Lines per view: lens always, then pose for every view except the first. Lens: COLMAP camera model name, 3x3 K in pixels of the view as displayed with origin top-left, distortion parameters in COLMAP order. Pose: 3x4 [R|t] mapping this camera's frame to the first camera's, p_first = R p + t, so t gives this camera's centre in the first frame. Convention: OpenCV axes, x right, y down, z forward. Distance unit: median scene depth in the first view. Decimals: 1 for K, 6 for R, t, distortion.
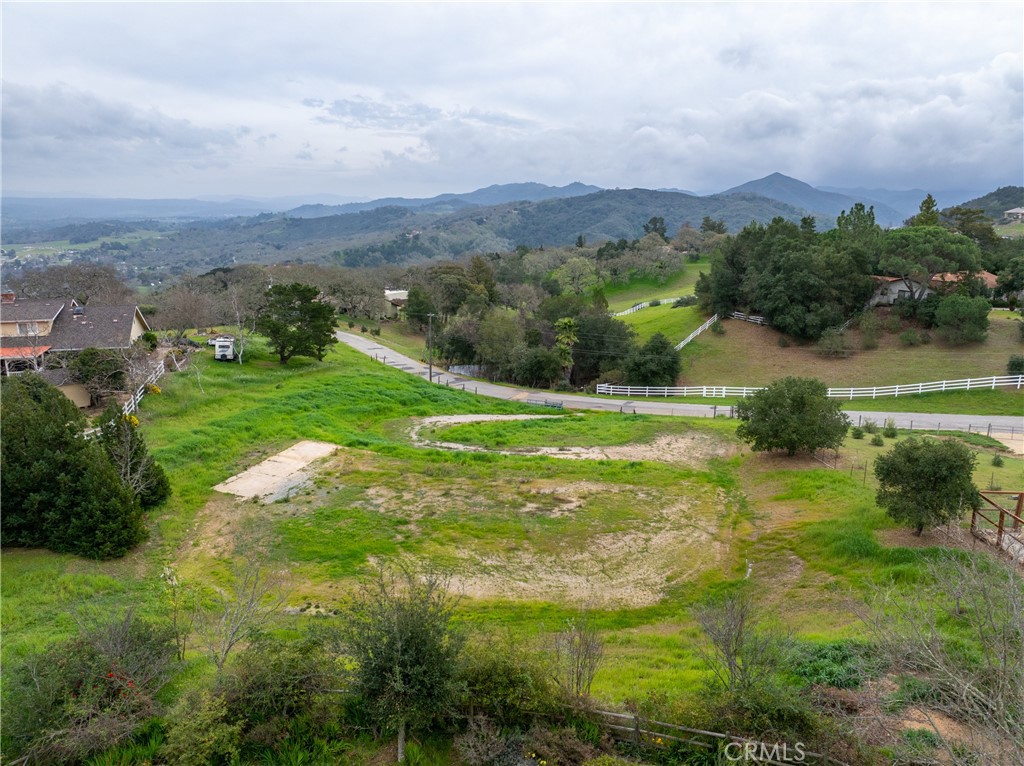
lens RADIAL K [[716.9, 0, 513.6], [0, 716.9, 380.8], [0, 0, 1]] dist [-0.048201, 0.016711]
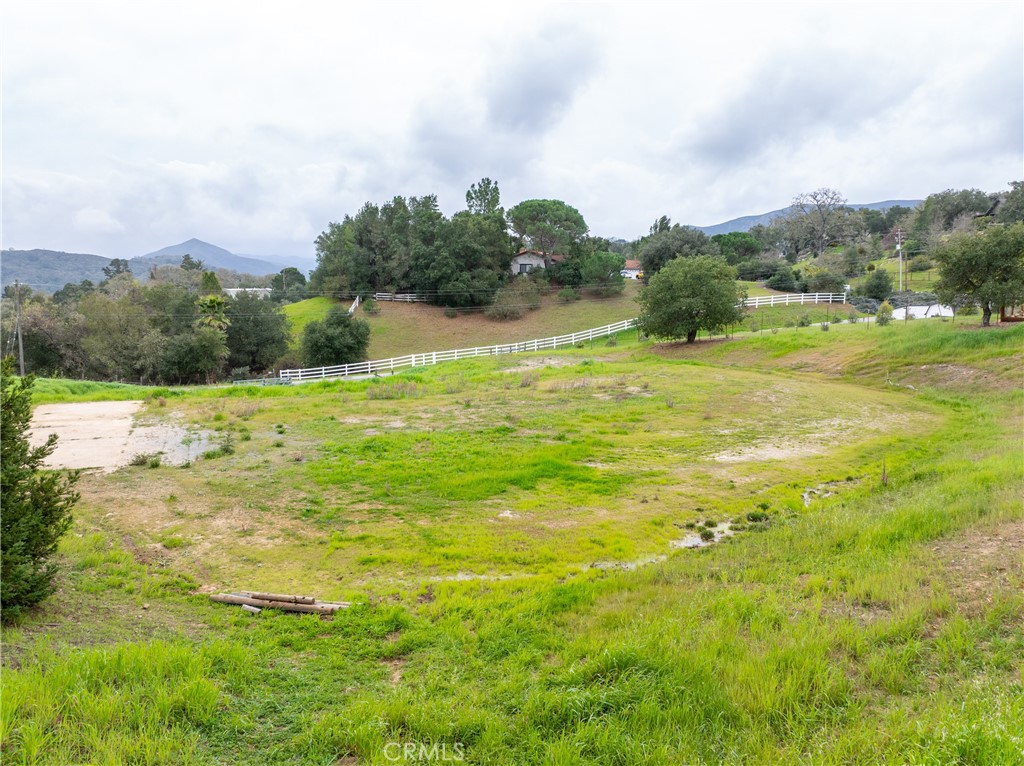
lens RADIAL K [[716.9, 0, 514.8], [0, 716.9, 384.1], [0, 0, 1]] dist [-0.048201, 0.016711]
pose [[0.720052, -0.100068, 0.686666, -0.228768], [0.160479, 0.986736, -0.024484, 0.078526], [-0.675108, 0.127826, 0.726560, 0.264208]]
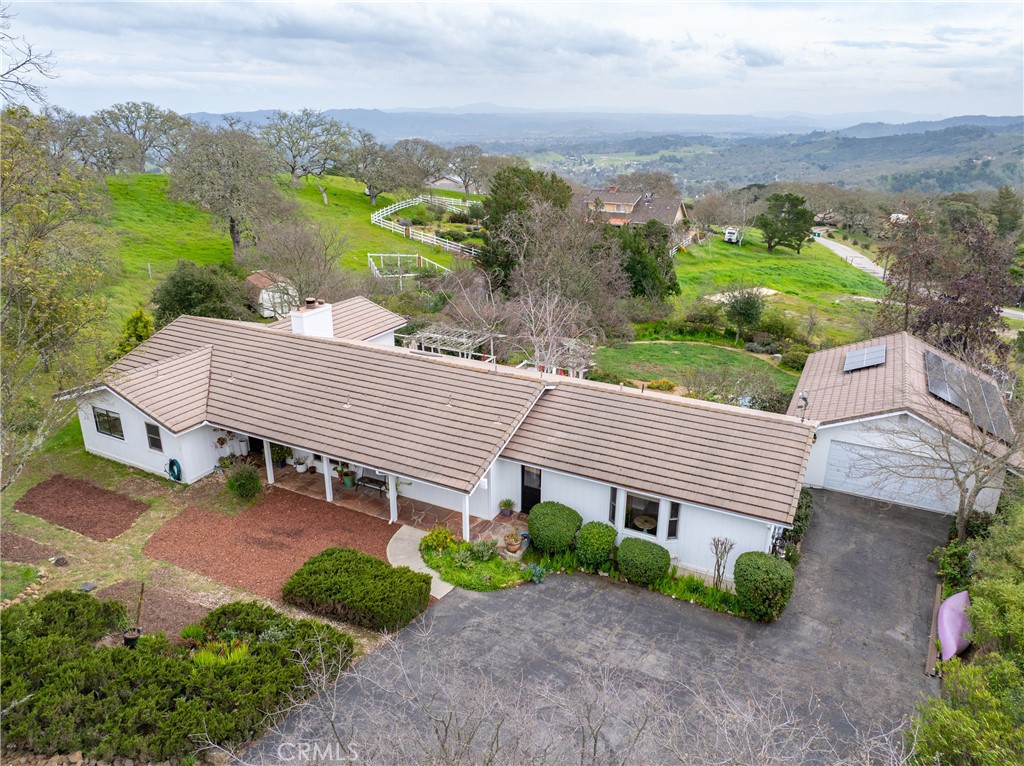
lens RADIAL K [[716.9, 0, 516.5], [0, 716.9, 381.7], [0, 0, 1]] dist [-0.048201, 0.016711]
pose [[0.757494, 0.220431, -0.614502, 0.197870], [-0.151917, 0.974950, 0.162462, 0.068254], [0.634920, -0.029711, 0.772006, -0.369247]]
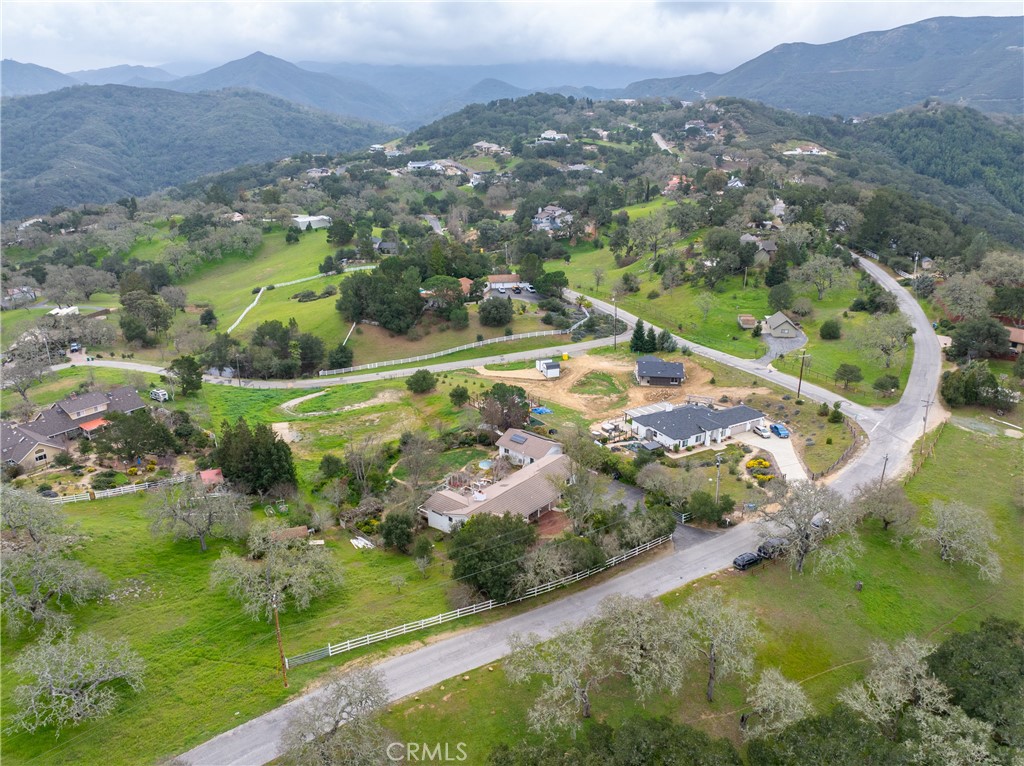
lens RADIAL K [[790.7, 0, 513.9], [0, 790.7, 382.9], [0, 0, 1]] dist [-0.038093, -0.023325]
pose [[0.800523, -0.213156, 0.560114, -0.738999], [0.136886, 0.974938, 0.175380, -0.293271], [-0.583460, -0.063724, 0.809638, -1.246717]]
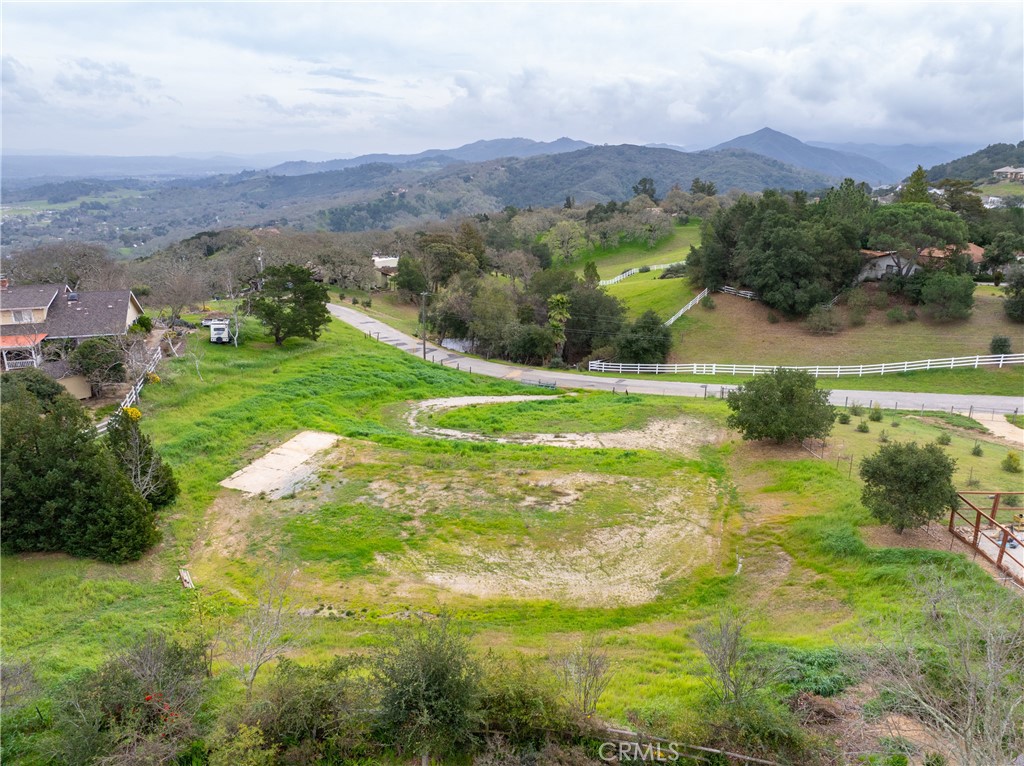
lens RADIAL K [[716.9, 0, 513.7], [0, 716.9, 380.3], [0, 0, 1]] dist [-0.048201, 0.016711]
pose [[0.999843, -0.007530, 0.016060, -0.006807], [0.006597, 0.998327, 0.057435, -0.026692], [-0.016466, -0.057320, 0.998220, -0.011363]]
